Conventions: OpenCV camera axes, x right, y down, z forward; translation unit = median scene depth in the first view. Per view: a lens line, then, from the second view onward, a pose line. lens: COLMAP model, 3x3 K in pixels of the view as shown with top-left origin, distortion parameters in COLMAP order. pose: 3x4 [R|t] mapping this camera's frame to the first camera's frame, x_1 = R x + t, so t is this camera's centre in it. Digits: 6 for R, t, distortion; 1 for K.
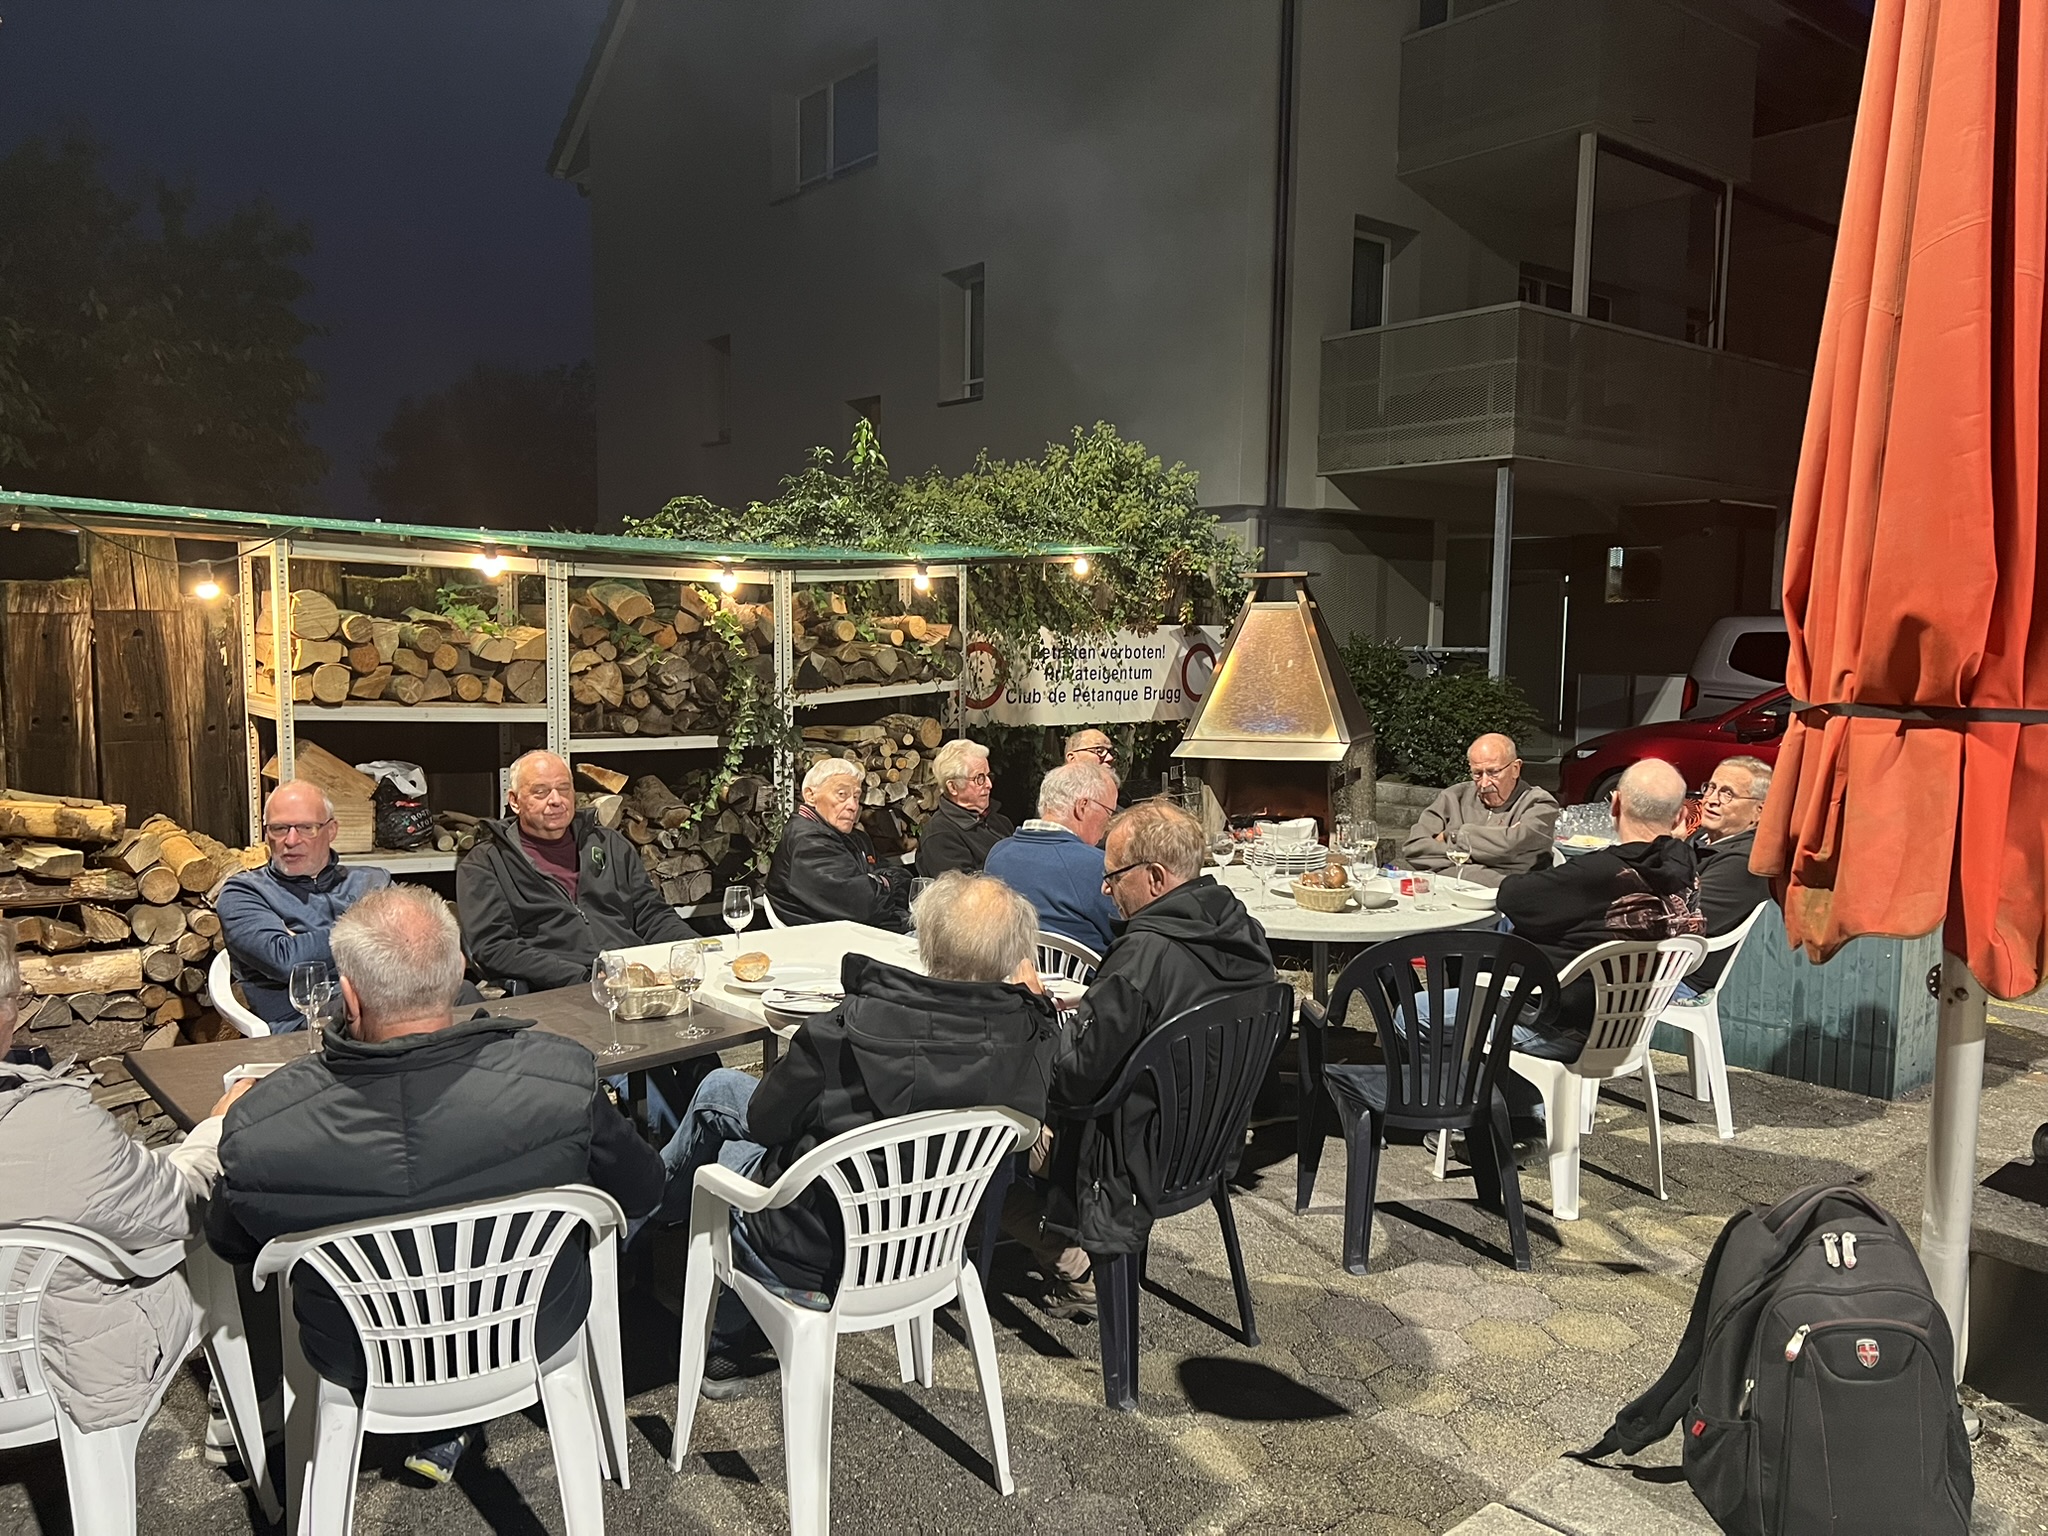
lens RADIAL K [[1509.2, 0, 1025.9], [0, 1509.2, 774.8], [0, 0, 1]] dist [0.033510, -0.053557]
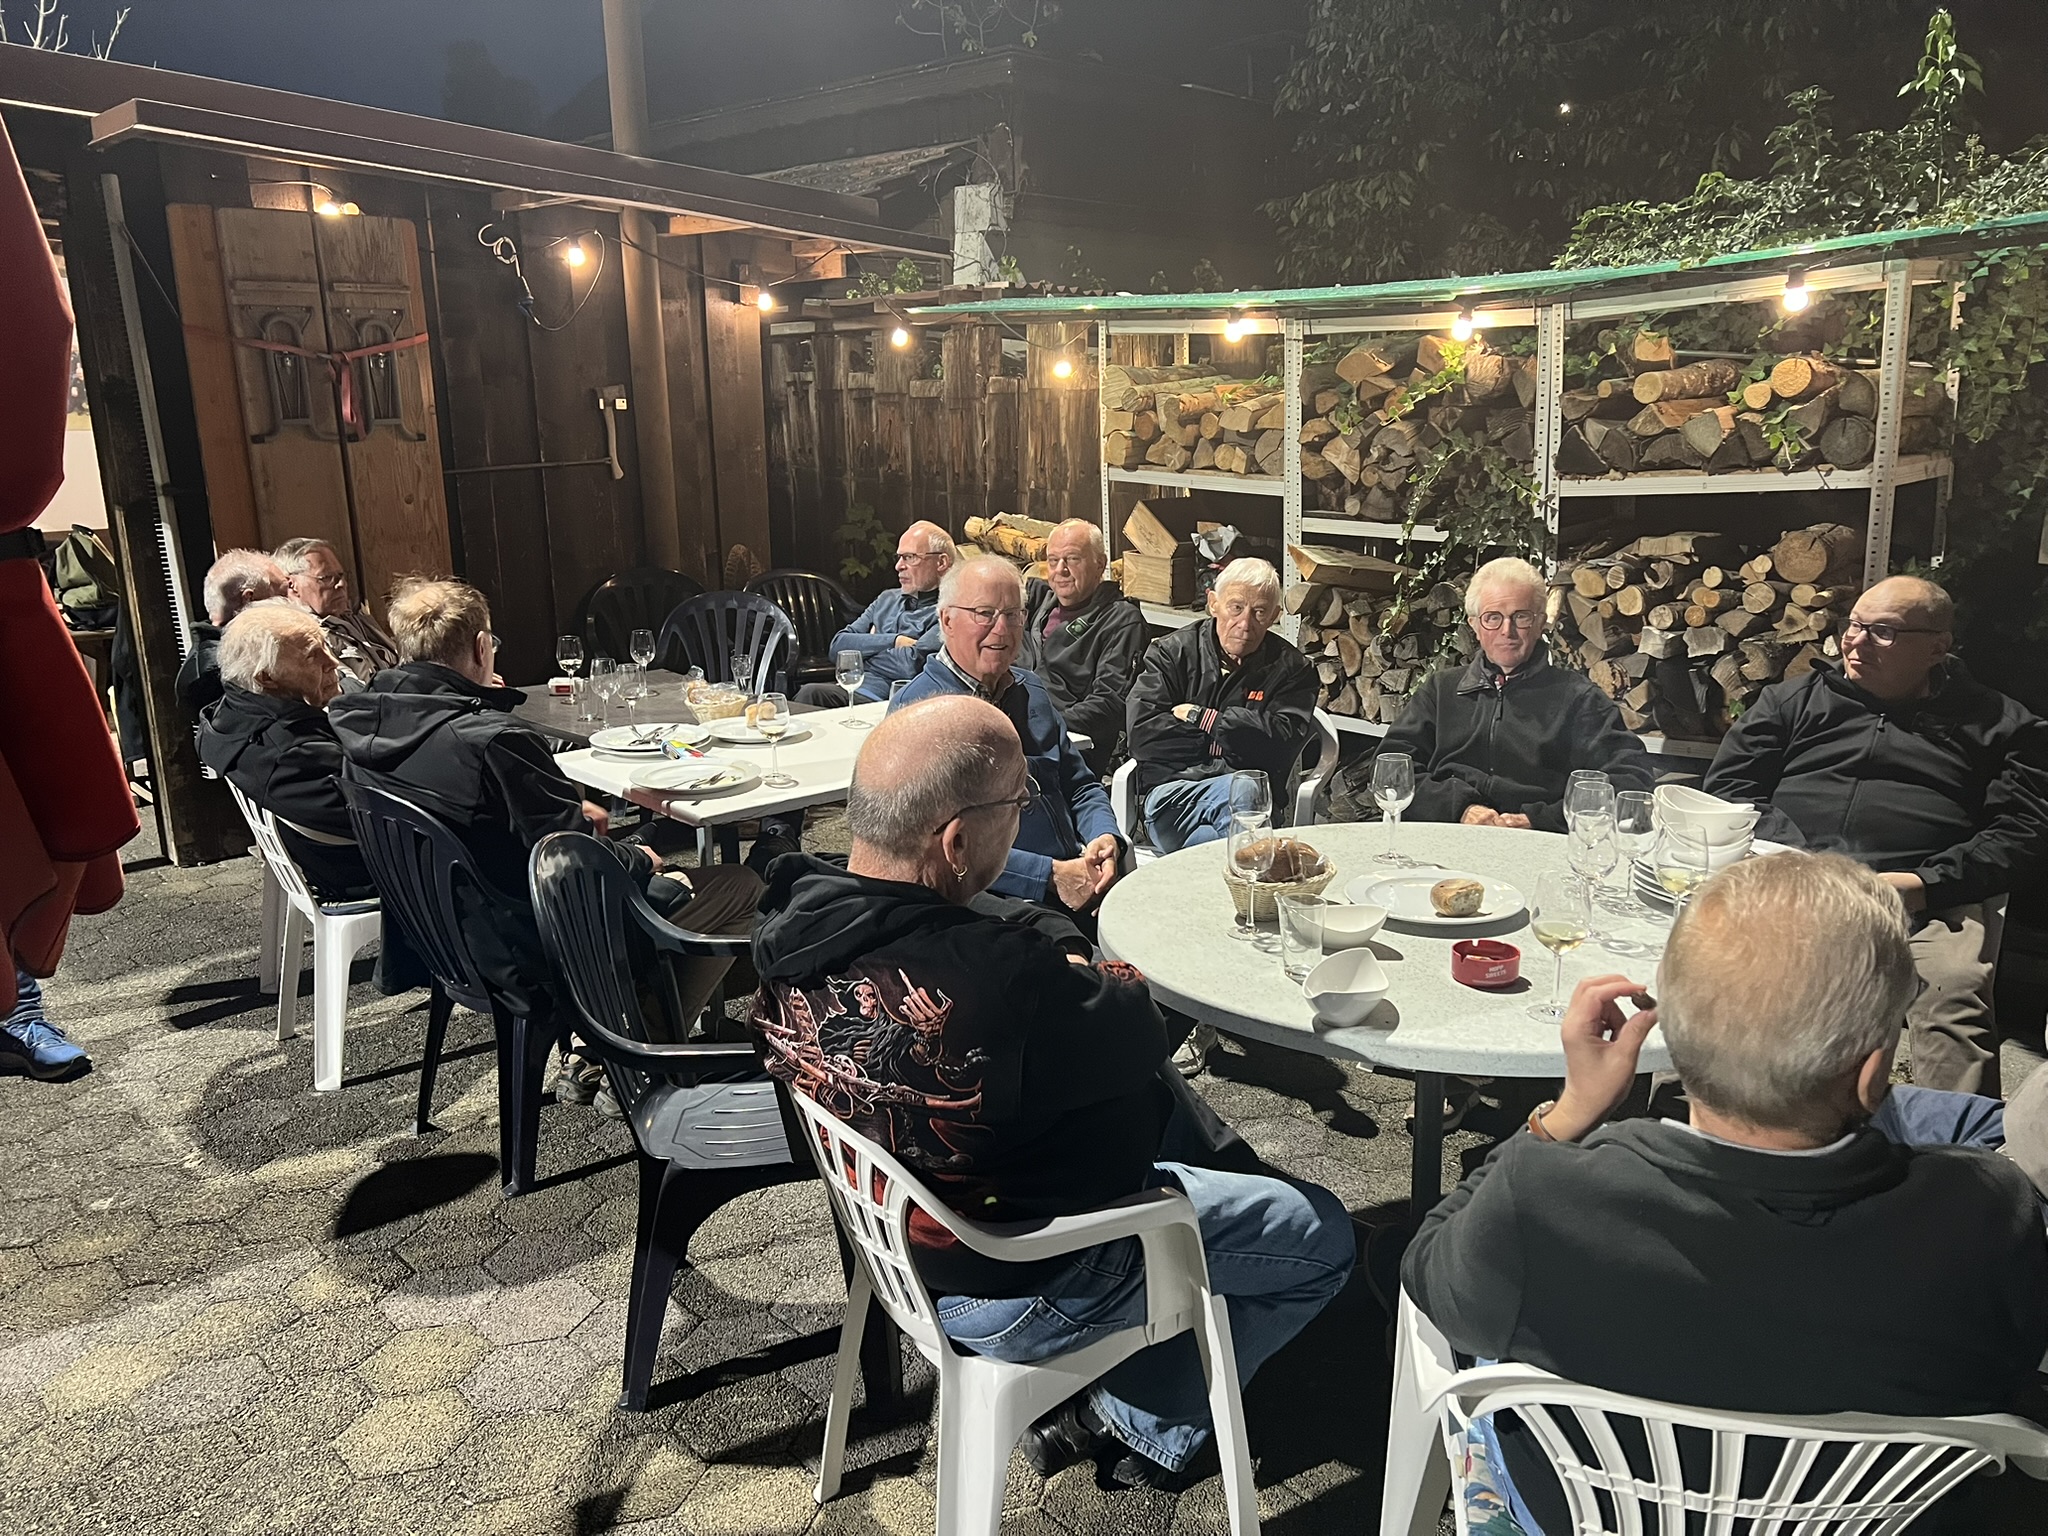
lens RADIAL K [[1509.2, 0, 1021.0], [0, 1509.2, 789.0], [0, 0, 1]] dist [0.033510, -0.053557]
pose [[0.020269, 0.247702, -0.968624, 0.577162], [-0.068997, 0.966860, 0.245807, -0.070708], [0.997411, 0.061850, 0.036688, 0.725153]]
